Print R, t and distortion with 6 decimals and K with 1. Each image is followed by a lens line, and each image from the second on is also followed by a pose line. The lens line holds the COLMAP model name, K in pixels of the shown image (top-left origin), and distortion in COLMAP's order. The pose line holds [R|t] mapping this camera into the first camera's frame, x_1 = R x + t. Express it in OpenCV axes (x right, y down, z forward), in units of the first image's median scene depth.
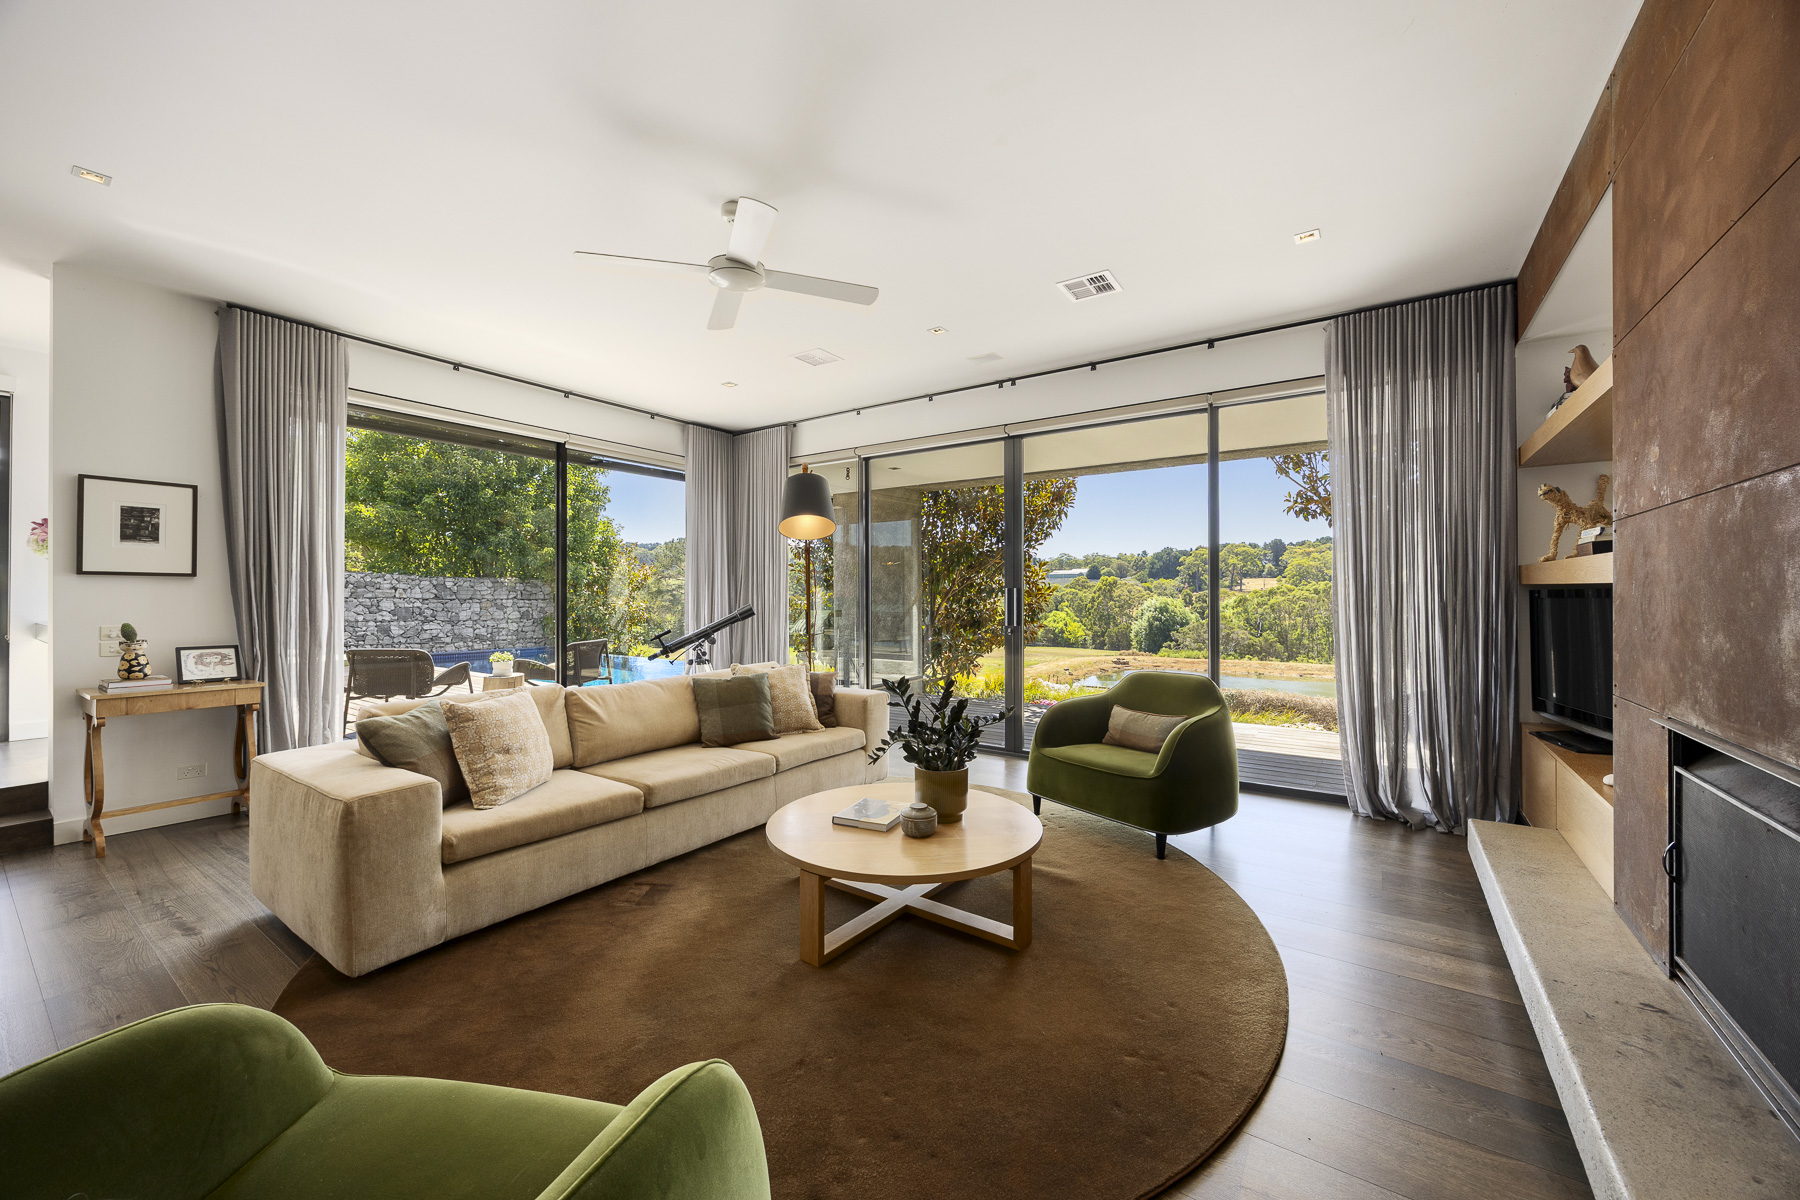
lens RADIAL K [[700.9, 0, 908.9], [0, 700.9, 597.9], [0, 0, 1]] dist [0.001806, 0.000192]
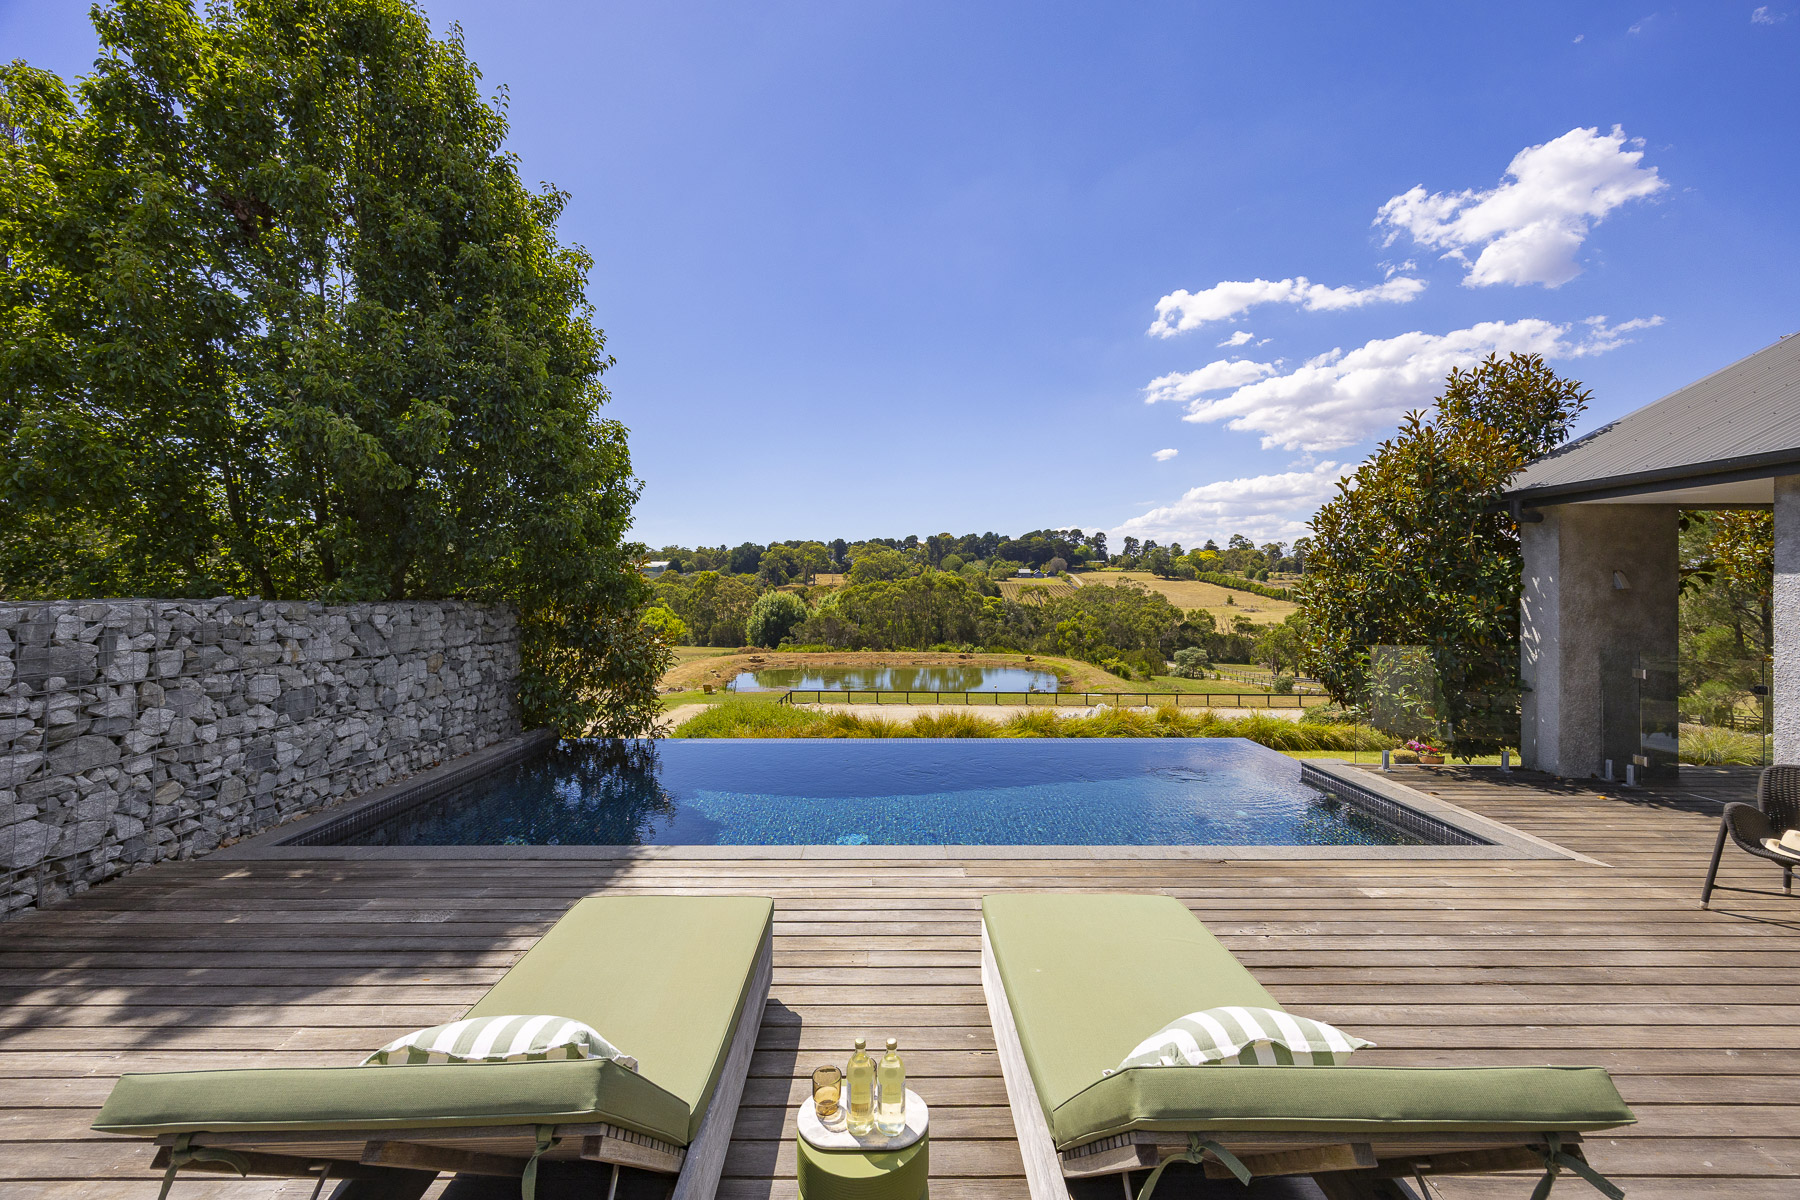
lens RADIAL K [[700.9, 0, 888.5], [0, 700.9, 591.1], [0, 0, 1]] dist [0.001806, 0.000192]
pose [[0.804989, -0.001256, 0.593288, -0.122652], [-0.000546, 0.999996, 0.002857, -0.007148], [-0.593289, -0.002624, 0.804985, 0.089972]]
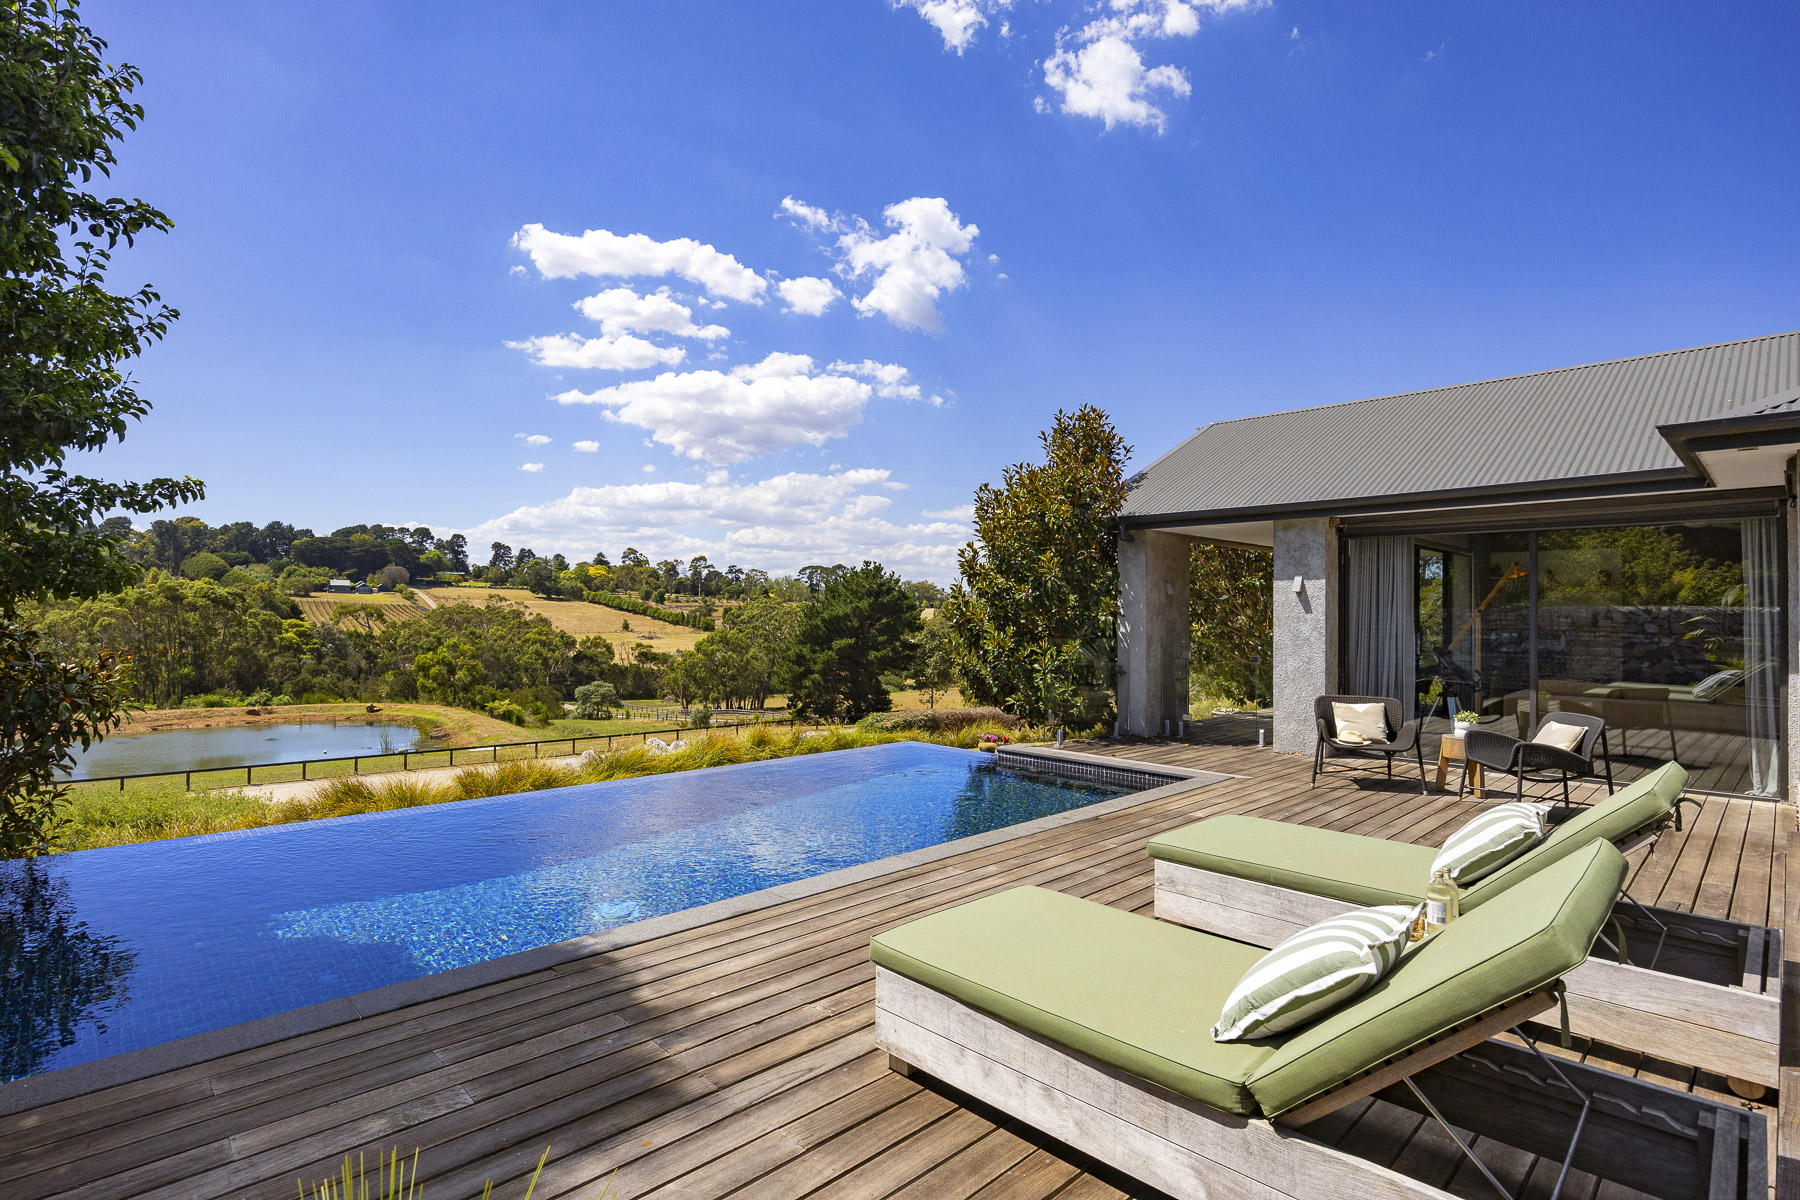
lens RADIAL K [[887.8, 0, 896.8], [0, 887.8, 609.7], [0, 0, 1]] dist [0.002715, 0.000143]
pose [[0.175002, 0.008951, 0.984527, -0.130940], [-0.010680, 0.999917, -0.007192, -0.006049], [-0.984510, -0.009256, 0.175083, 0.099657]]
